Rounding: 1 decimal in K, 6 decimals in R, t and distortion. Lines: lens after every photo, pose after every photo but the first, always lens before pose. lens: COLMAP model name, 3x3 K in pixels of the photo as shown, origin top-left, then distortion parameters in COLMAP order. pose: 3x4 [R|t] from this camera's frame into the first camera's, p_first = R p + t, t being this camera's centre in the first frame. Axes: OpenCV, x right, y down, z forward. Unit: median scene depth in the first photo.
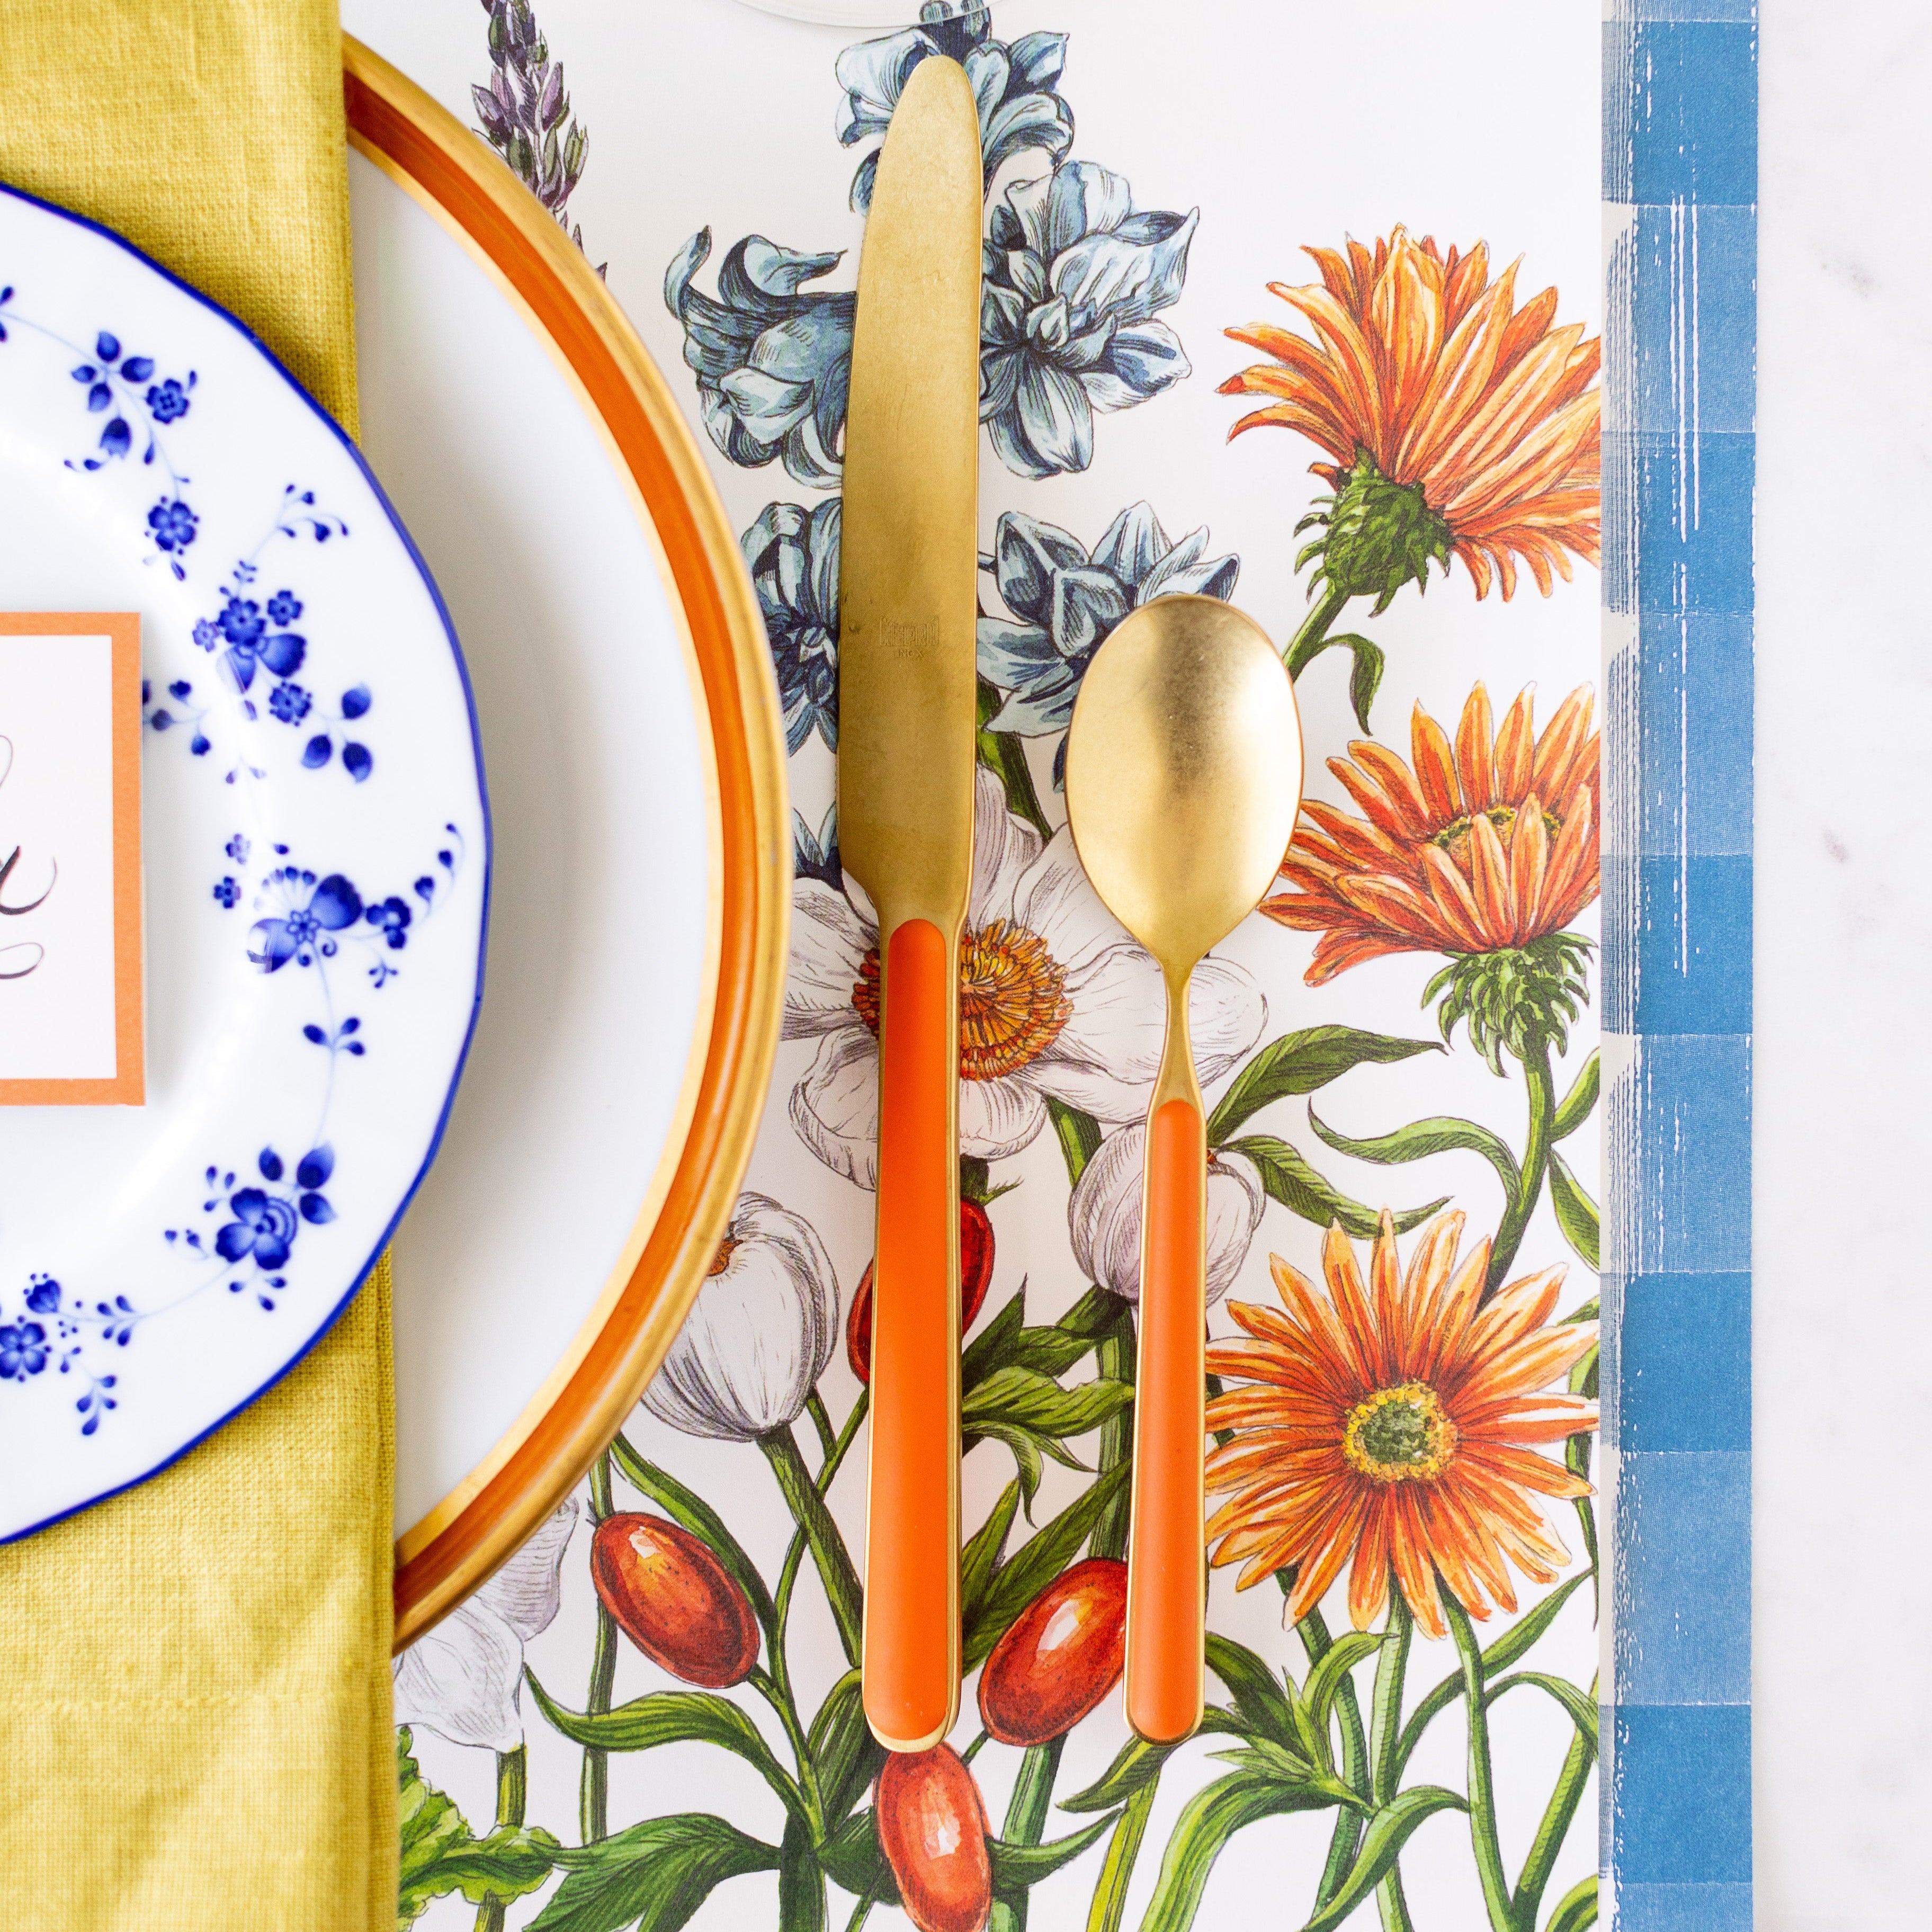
lens RADIAL K [[4375.6, 0, 1177.4], [0, 4375.6, 1043.6], [0, 0, 1]] dist [-0.012782, -0.030450]
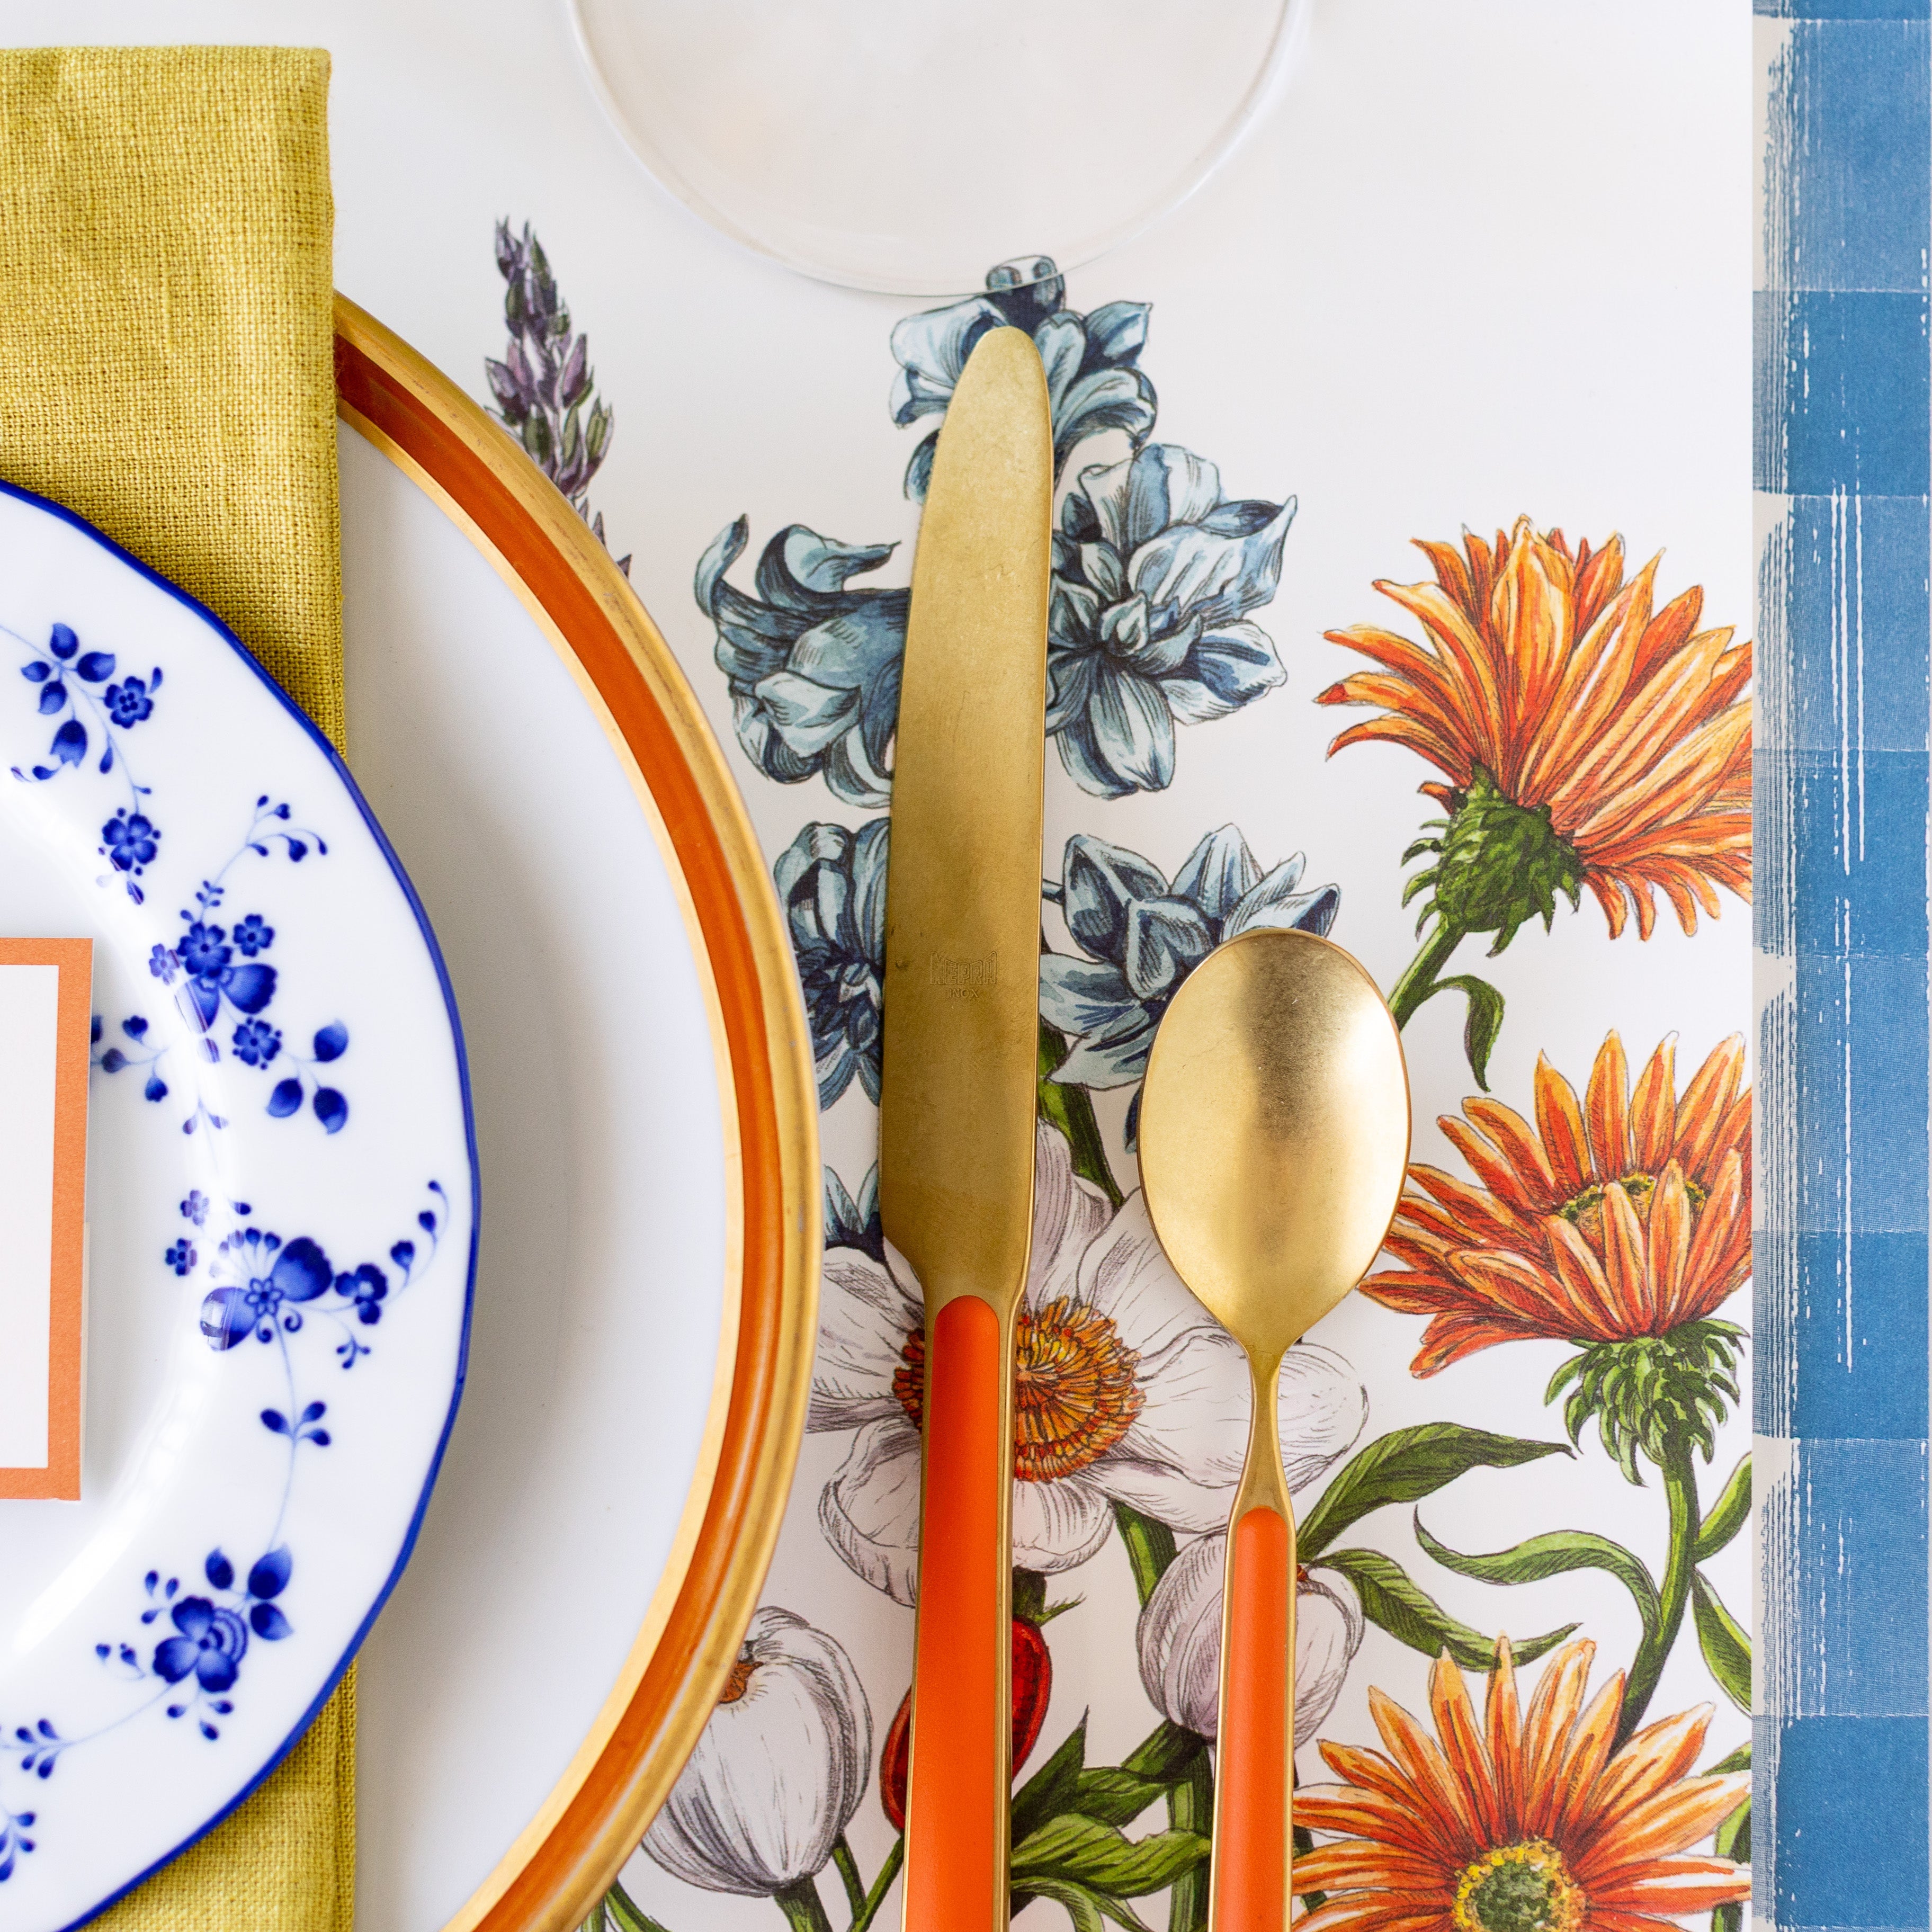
lens RADIAL K [[4386.1, 0, 1106.5], [0, 4386.1, 1010.8], [0, 0, 1]] dist [-0.015560, 0.044534]
pose [[0.998950, 0.008124, -0.045080, 0.007317], [-0.012176, 0.995835, -0.090357, -0.006246], [0.044158, 0.090811, 0.994889, 0.122218]]
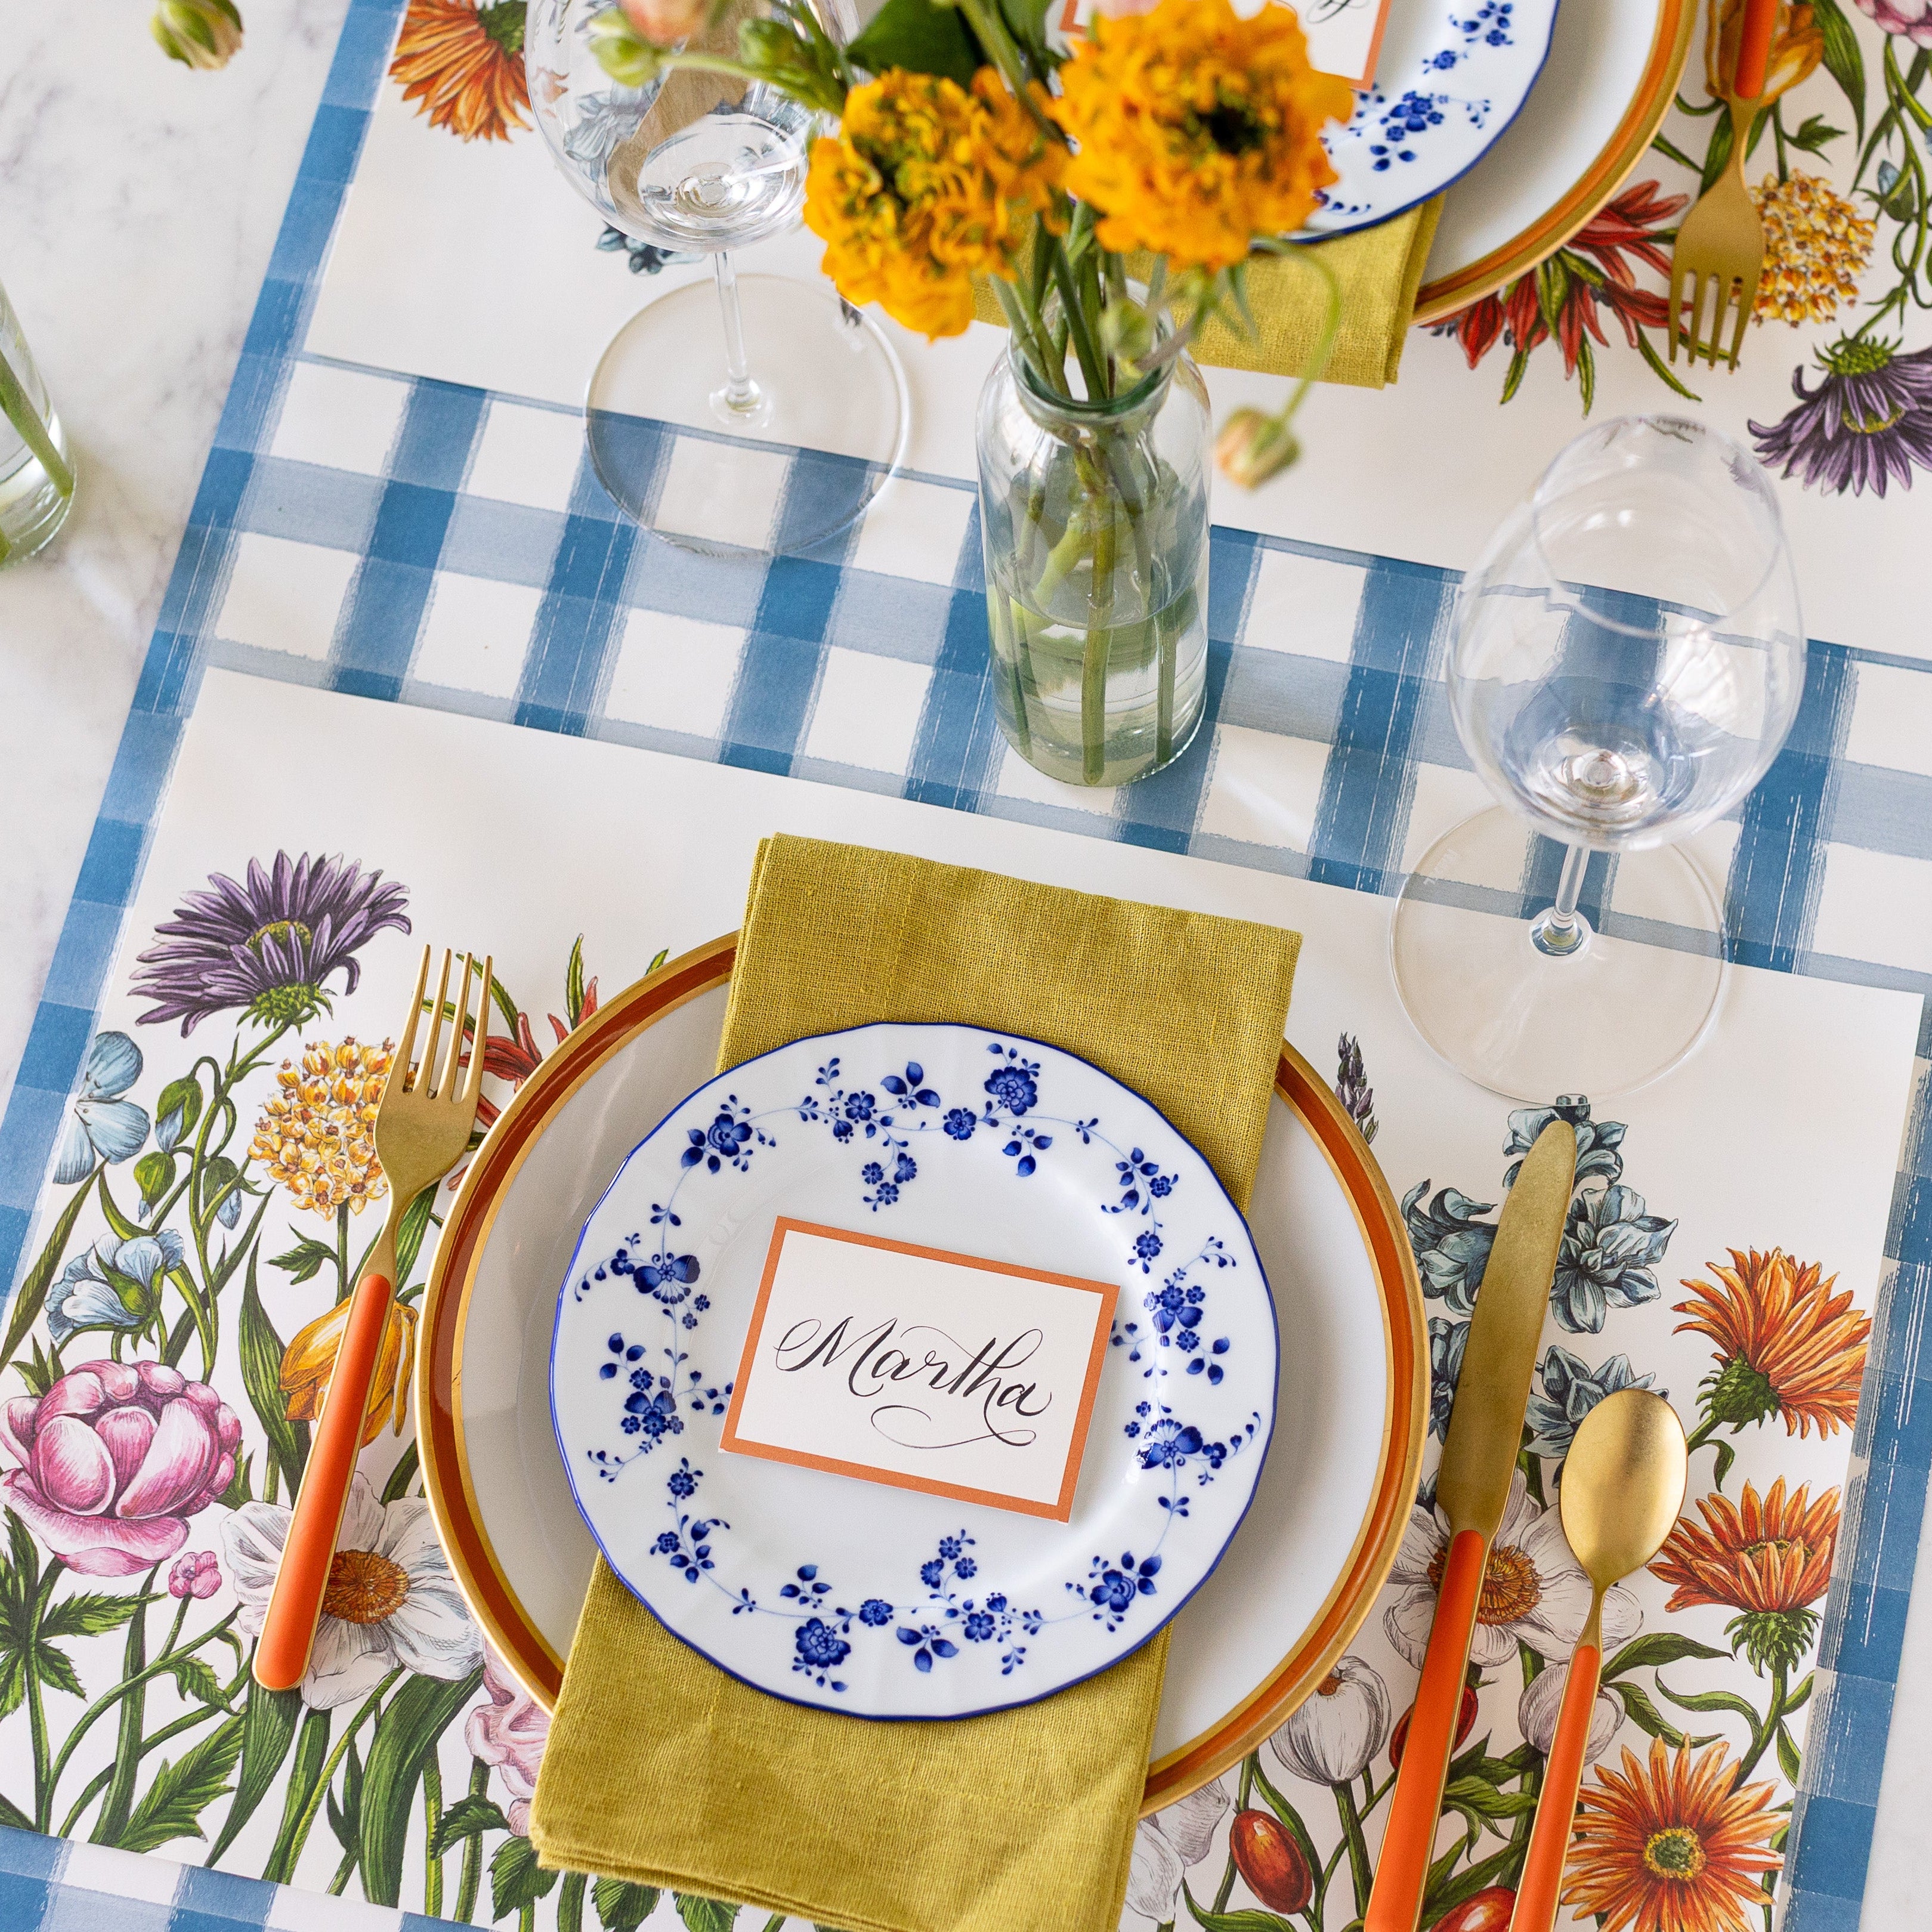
lens RADIAL K [[4802.1, 0, 1475.9], [0, 4802.1, 969.2], [0, 0, 1]] dist [-0.025175, 0.059356]
pose [[0.982171, 0.185024, -0.033277, -0.032977], [-0.182116, 0.892537, -0.412566, 0.606235], [-0.046633, 0.411271, 0.910320, -0.984423]]
